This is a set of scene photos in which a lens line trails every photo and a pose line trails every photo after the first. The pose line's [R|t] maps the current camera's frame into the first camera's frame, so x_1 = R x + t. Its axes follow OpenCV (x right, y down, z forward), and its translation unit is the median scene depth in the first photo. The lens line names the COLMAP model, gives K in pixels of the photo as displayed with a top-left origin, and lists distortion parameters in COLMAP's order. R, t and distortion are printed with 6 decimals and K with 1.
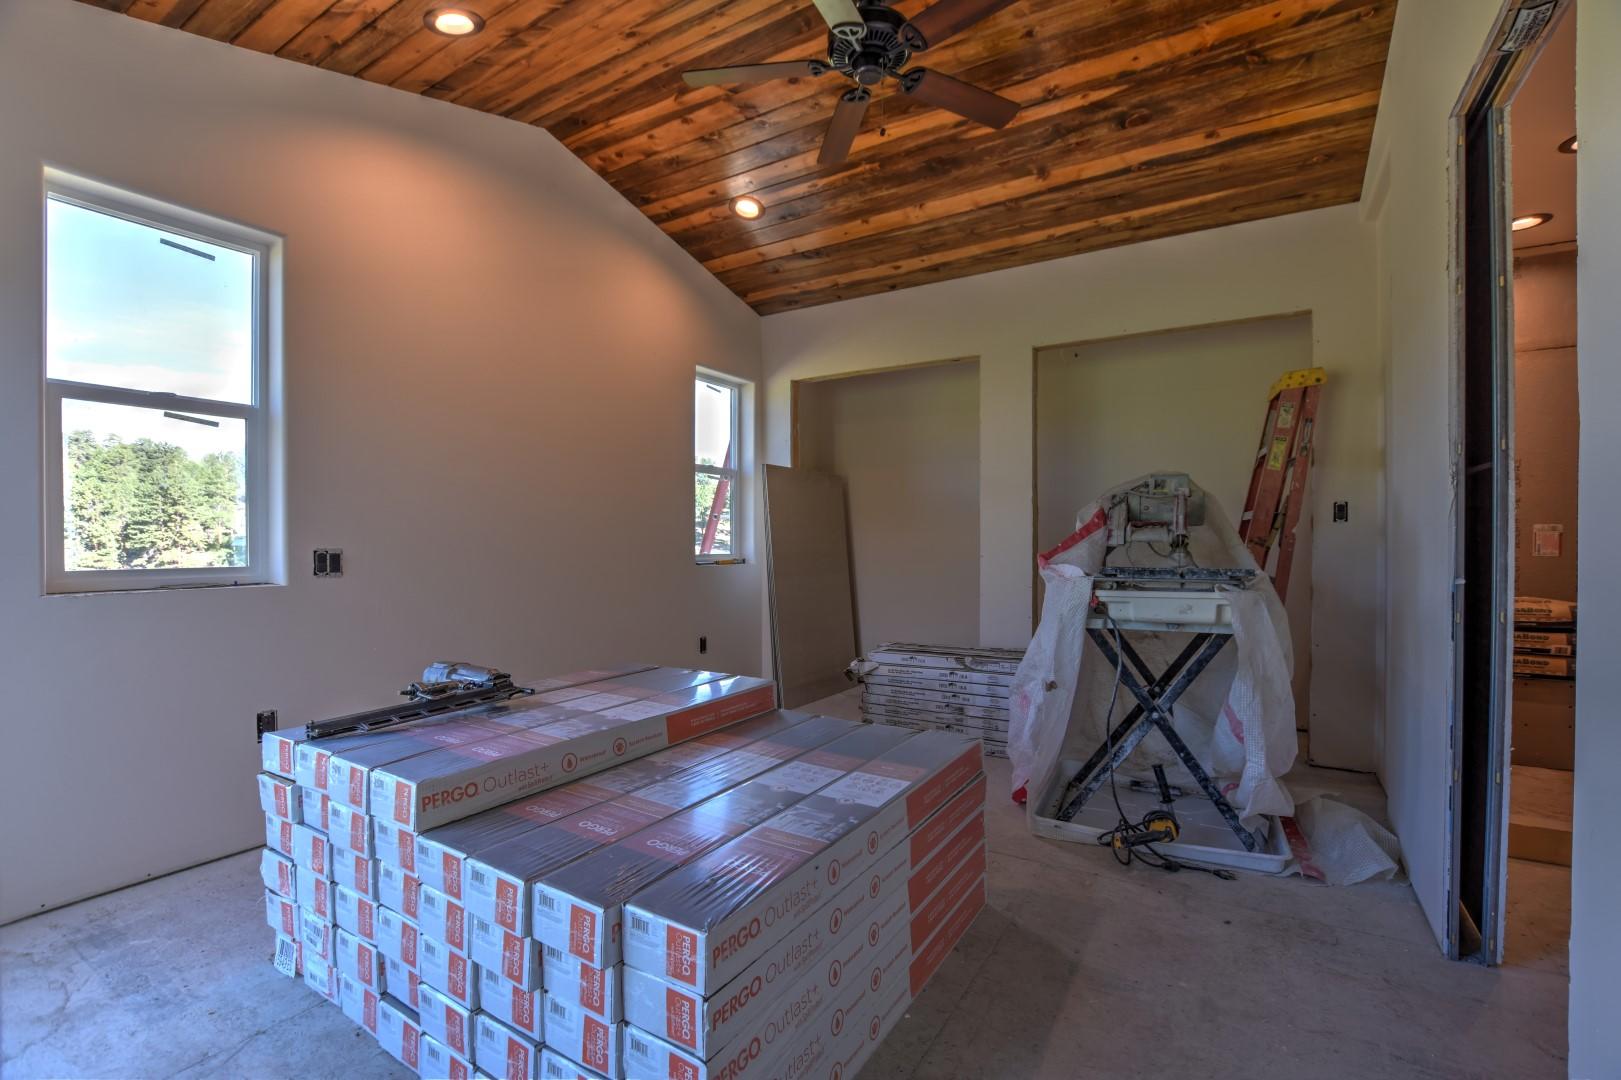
lens RADIAL K [[712.5, 0, 811.9], [0, 712.5, 545.5], [0, 0, 1]] dist [-0.032552, 0.004529]
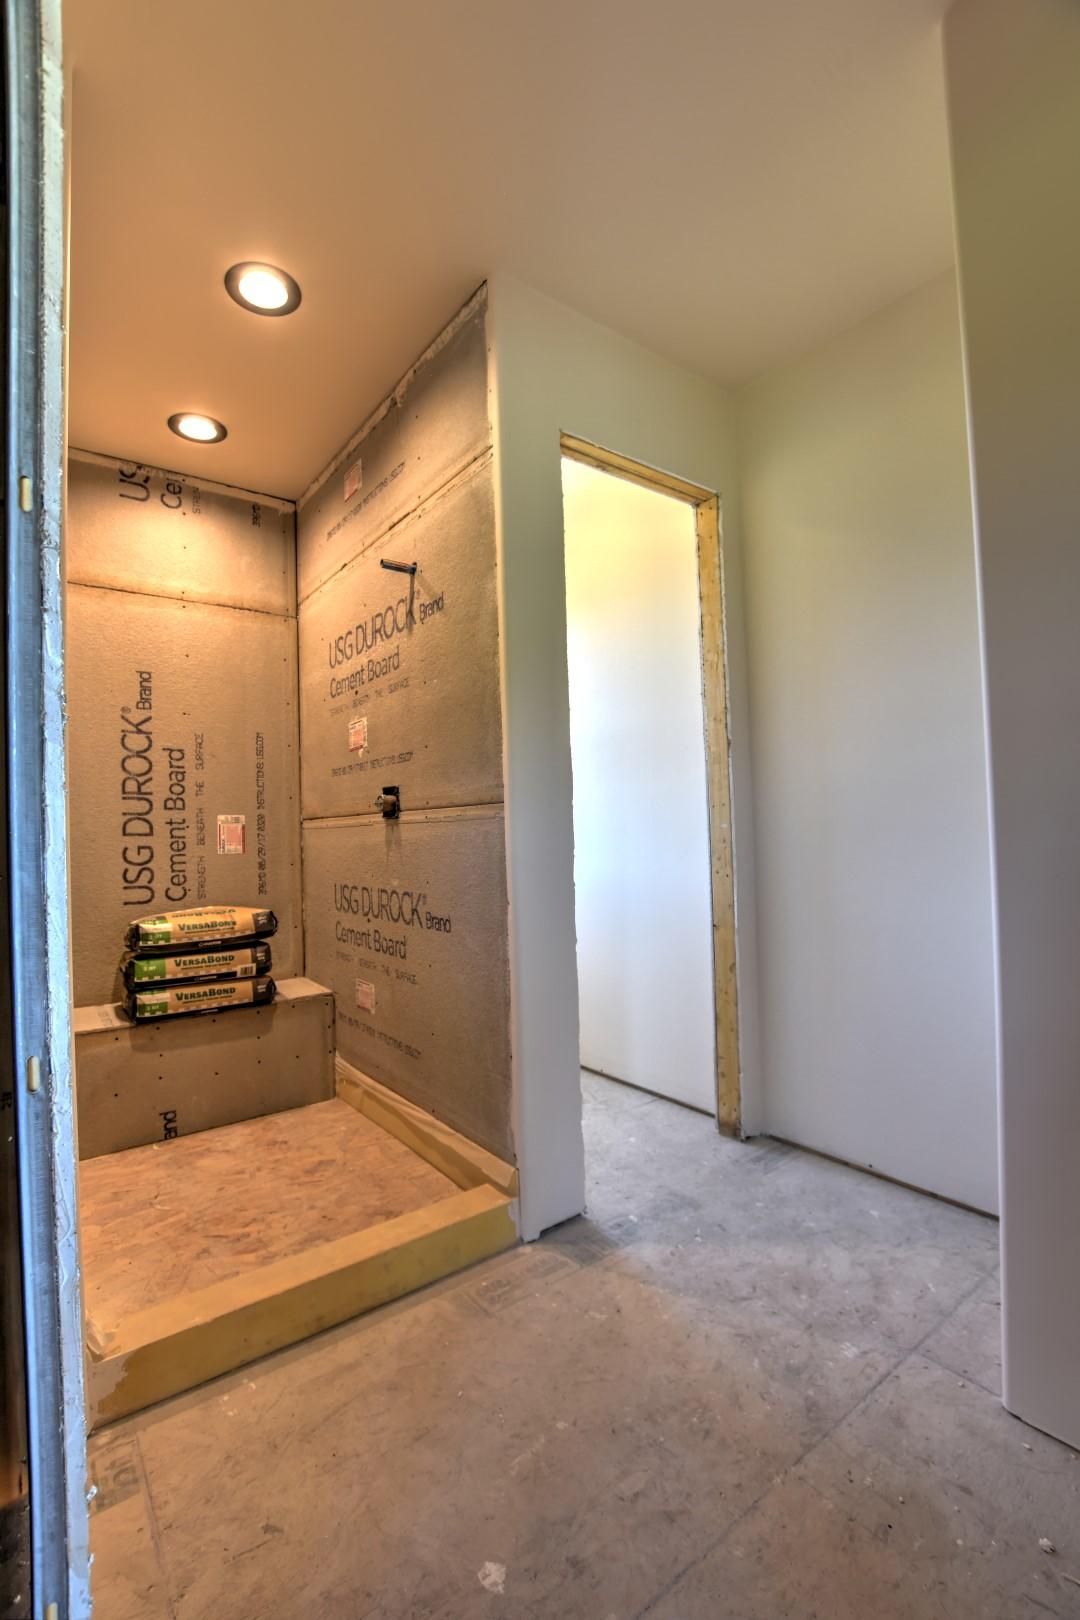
lens RADIAL K [[712.1, 0, 542.6], [0, 712.1, 814.2], [0, 0, 1]] dist [-0.032552, 0.004529]
pose [[0.367612, 0.007106, 0.929952, 0.438057], [0.043575, 0.998741, -0.024857, 0.005748], [-0.928958, 0.049660, 0.366839, 0.361919]]
